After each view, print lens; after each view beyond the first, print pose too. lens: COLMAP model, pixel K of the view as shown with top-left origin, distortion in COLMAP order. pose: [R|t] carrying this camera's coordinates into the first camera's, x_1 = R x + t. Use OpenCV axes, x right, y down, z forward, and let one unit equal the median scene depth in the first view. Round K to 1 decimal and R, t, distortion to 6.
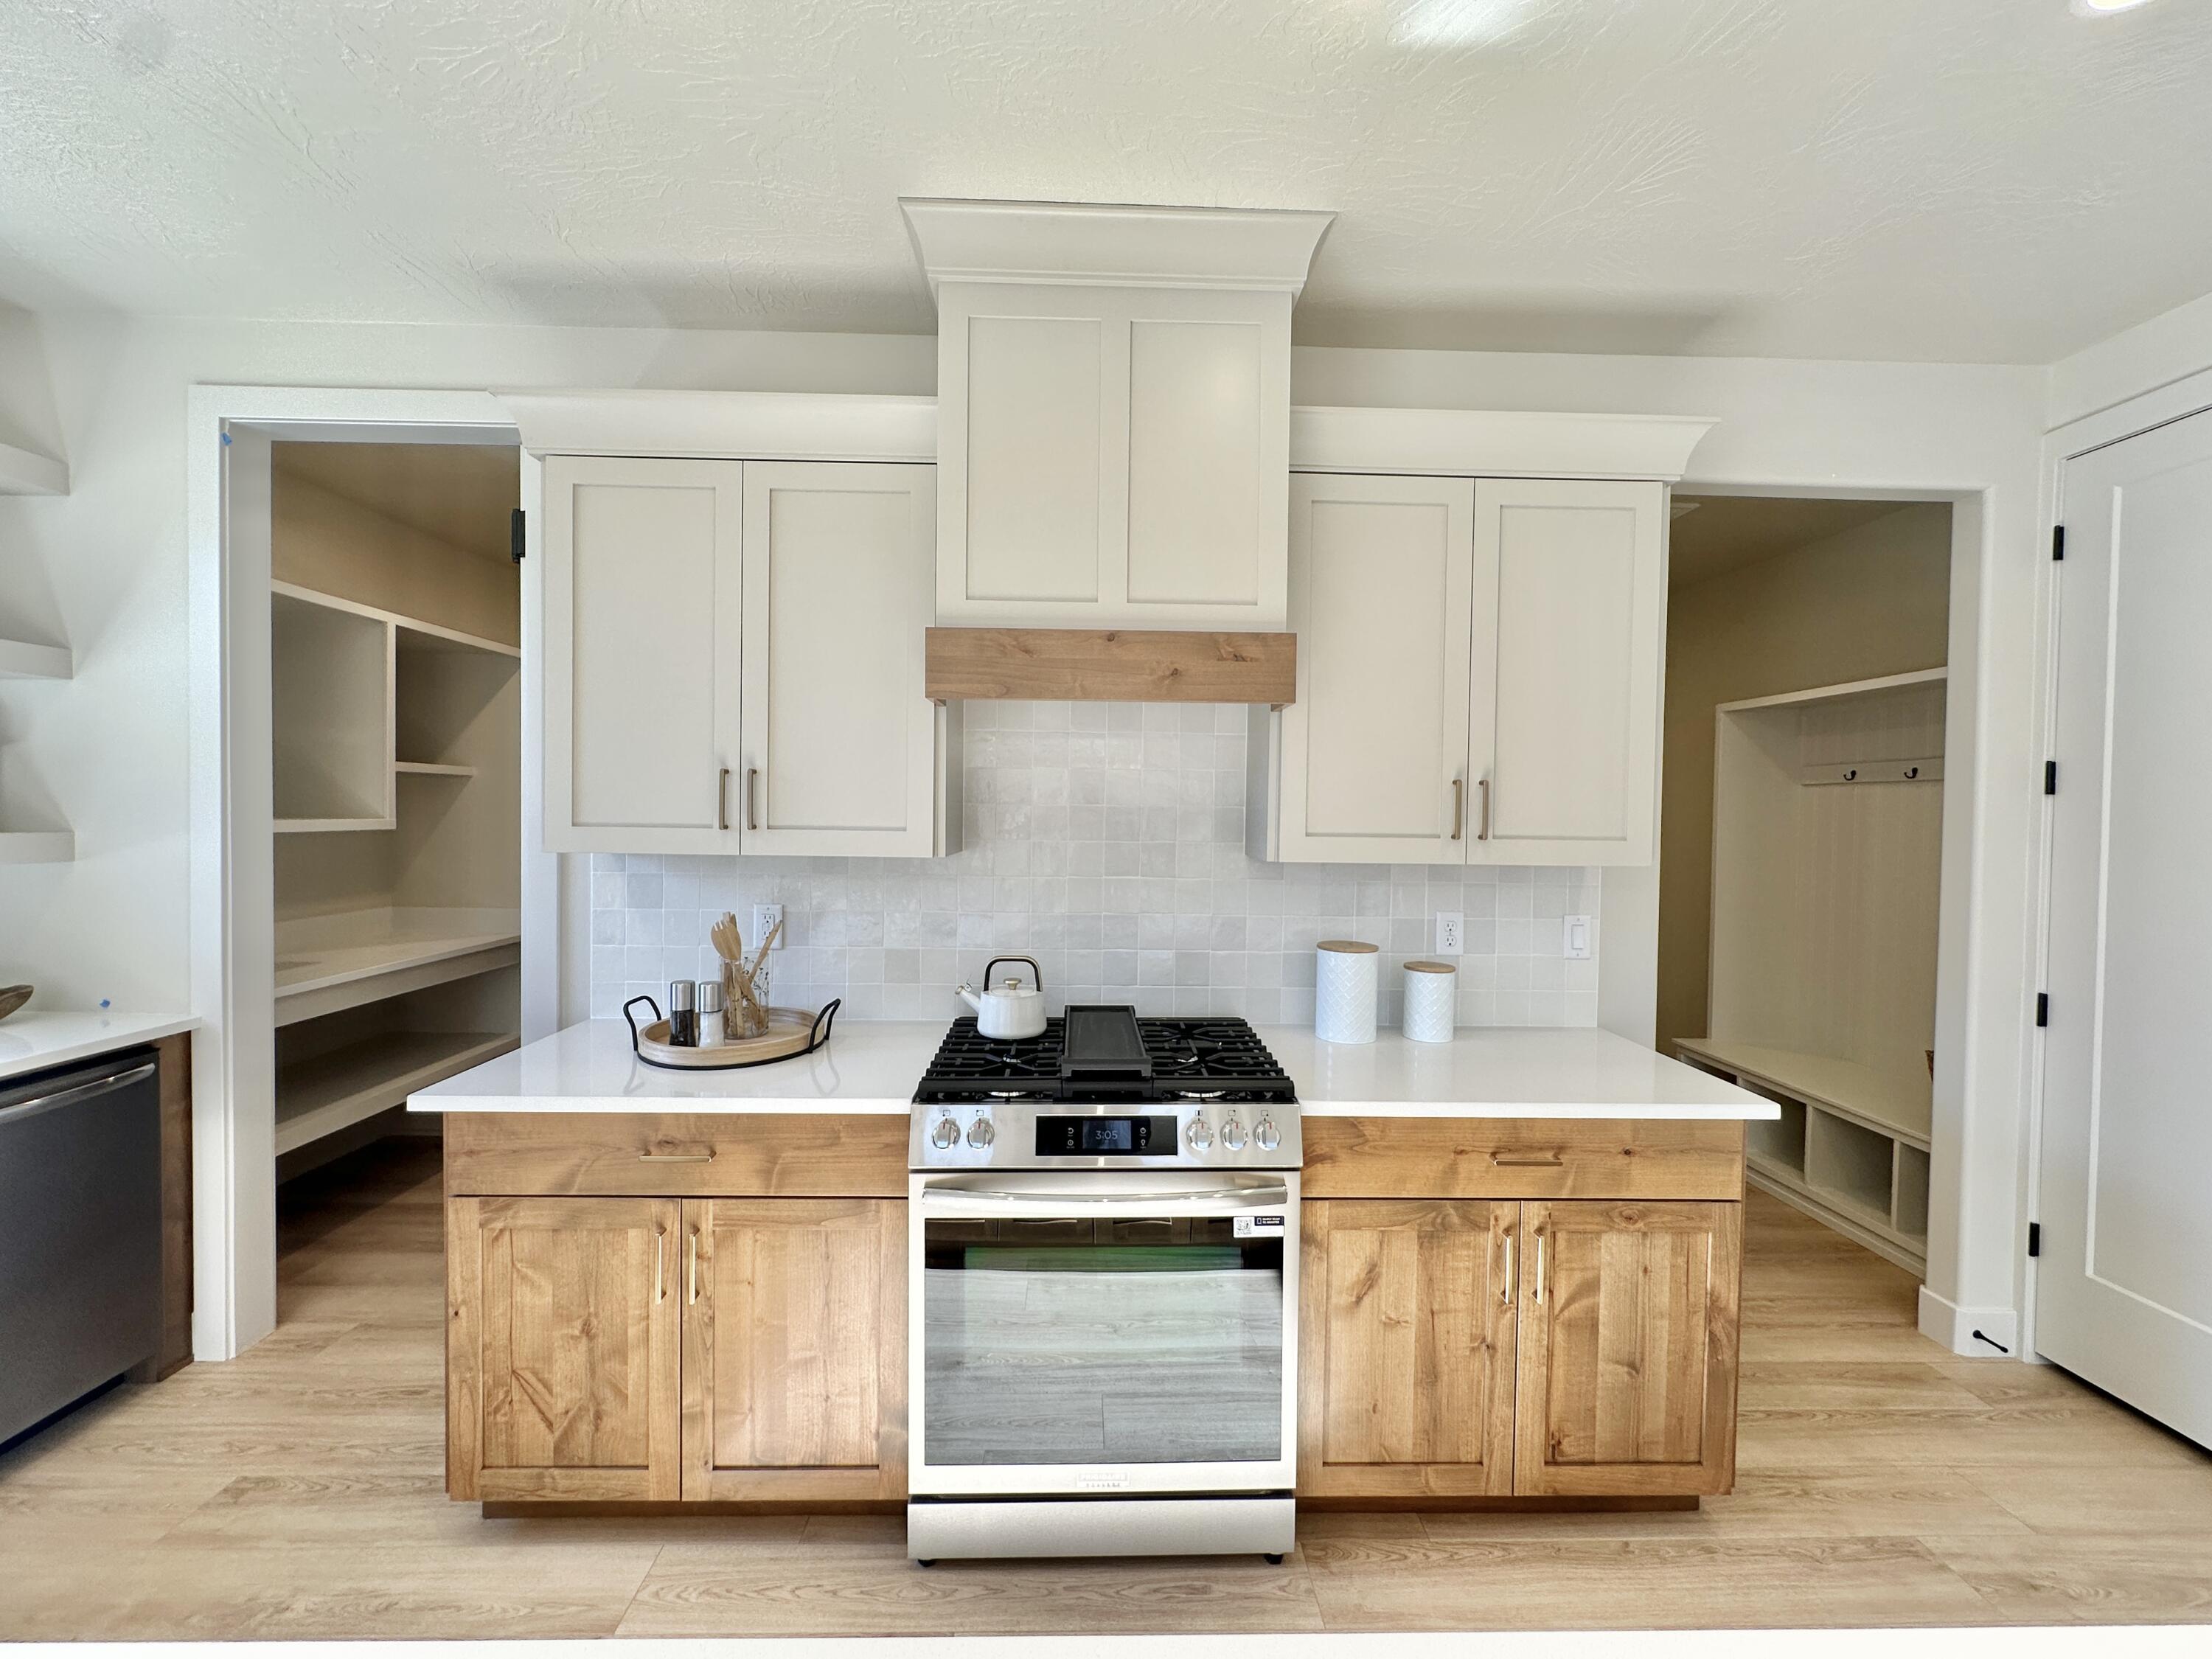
lens RADIAL K [[895.9, 0, 1106.0], [0, 895.9, 829.5], [0, 0, 1]] dist [-0.001505, -0.000264]
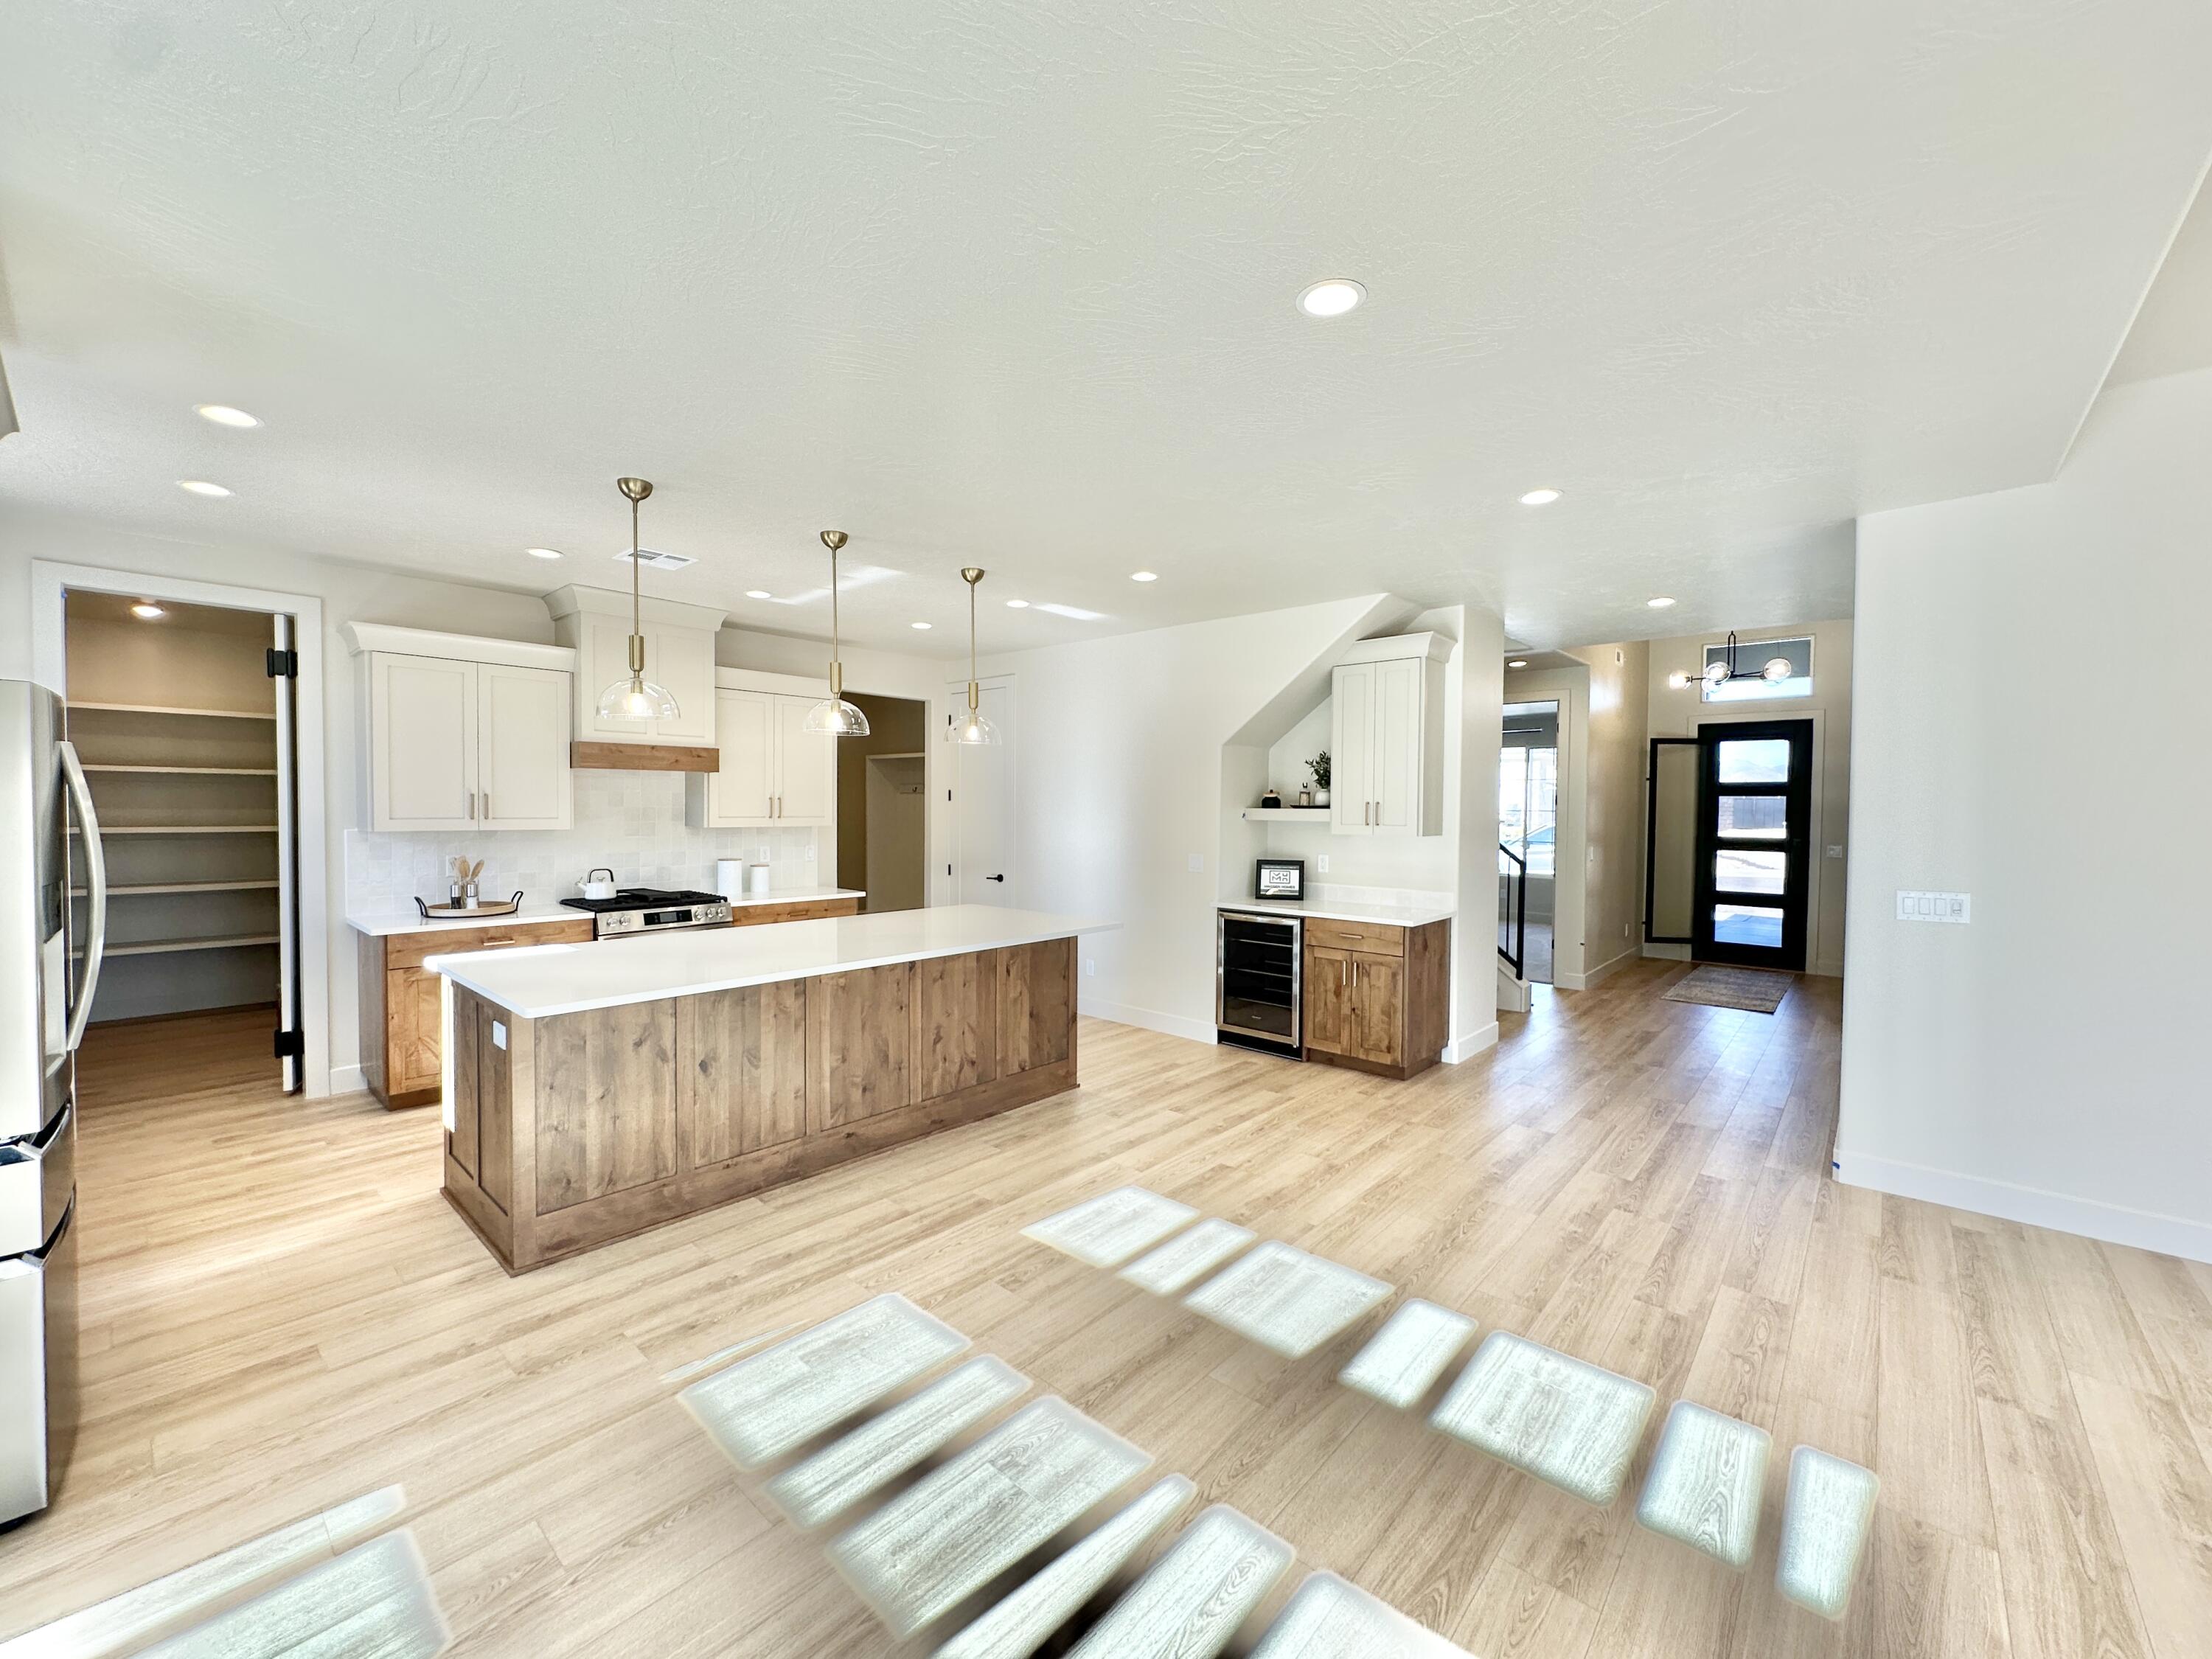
lens RADIAL K [[886.9, 0, 1106.0], [0, 886.9, 829.5], [0, 0, 1]] dist [-0.000613, 0.000621]
pose [[0.685430, -0.028196, 0.727593, -0.999610], [0.016277, 0.999594, 0.023403, -0.001992], [-0.727957, -0.004198, 0.685610, -1.841306]]
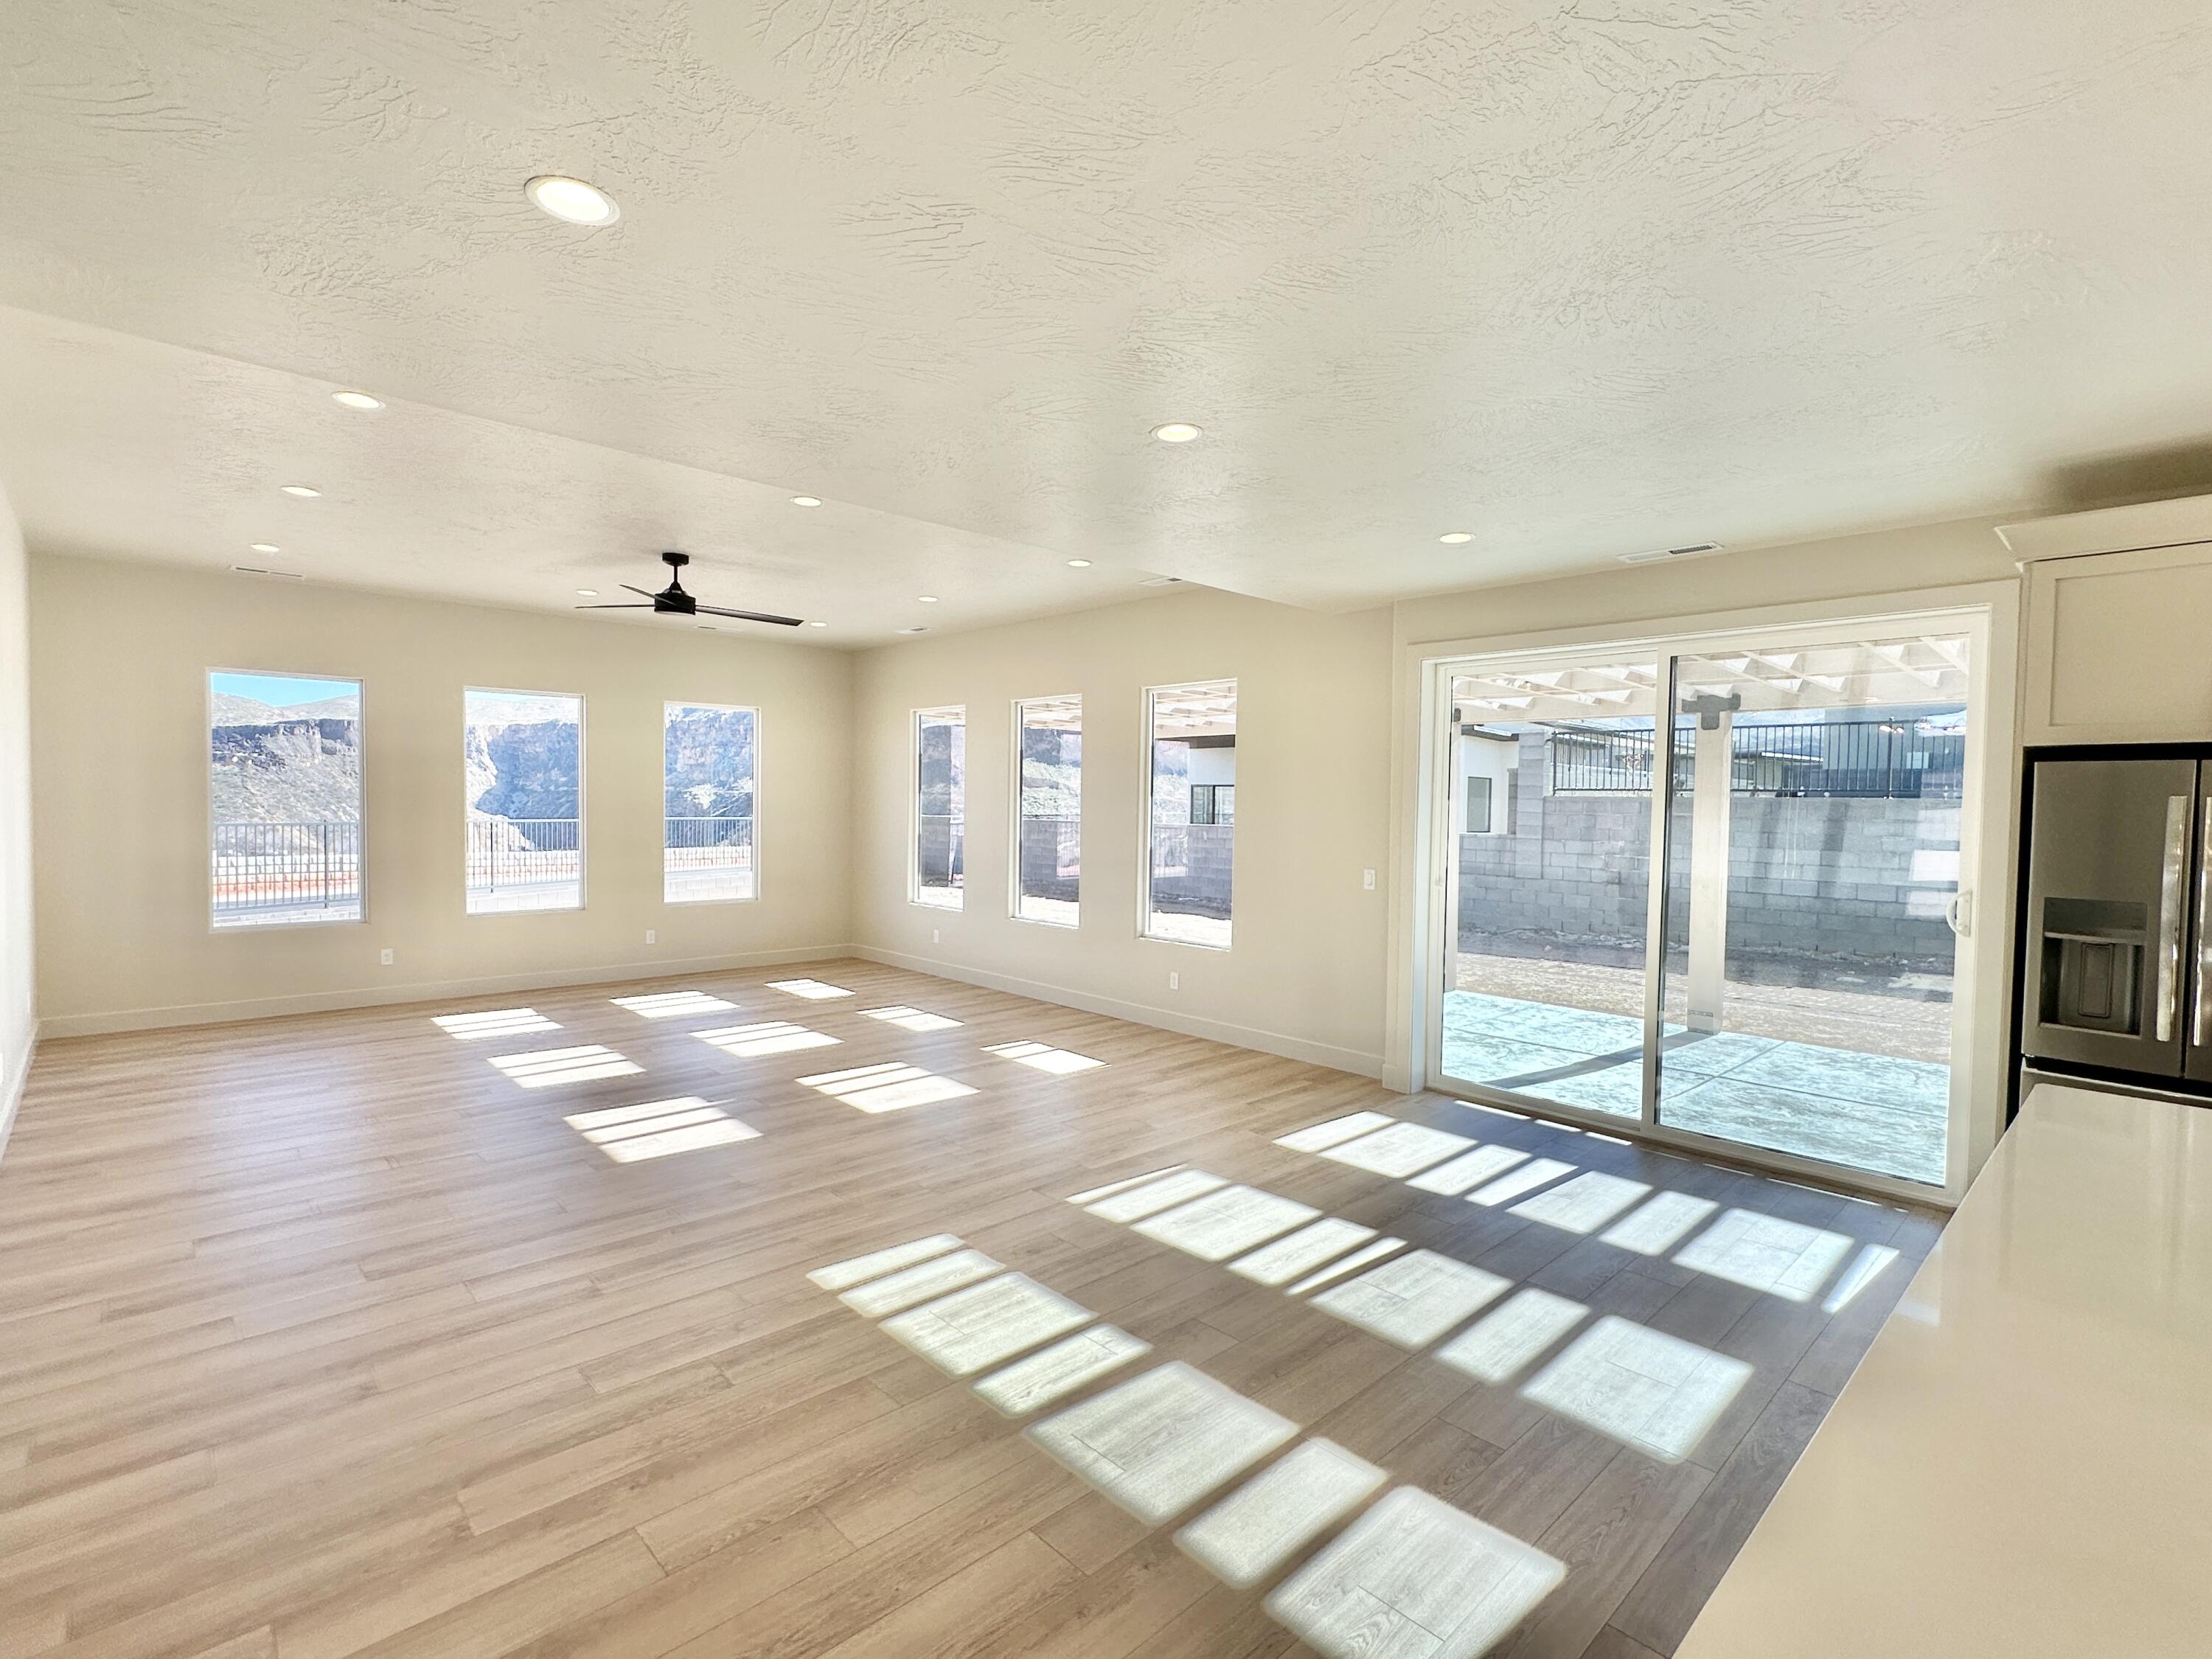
lens RADIAL K [[1037.6, 0, 1105.5], [0, 1037.6, 835.3], [0, 0, 1]] dist [-0.001608, 0.000798]
pose [[-0.745364, -0.003681, -0.666647, 1.117532], [-0.038809, 0.998528, 0.037878, -0.037782], [0.665527, 0.054105, -0.744410, -0.158523]]
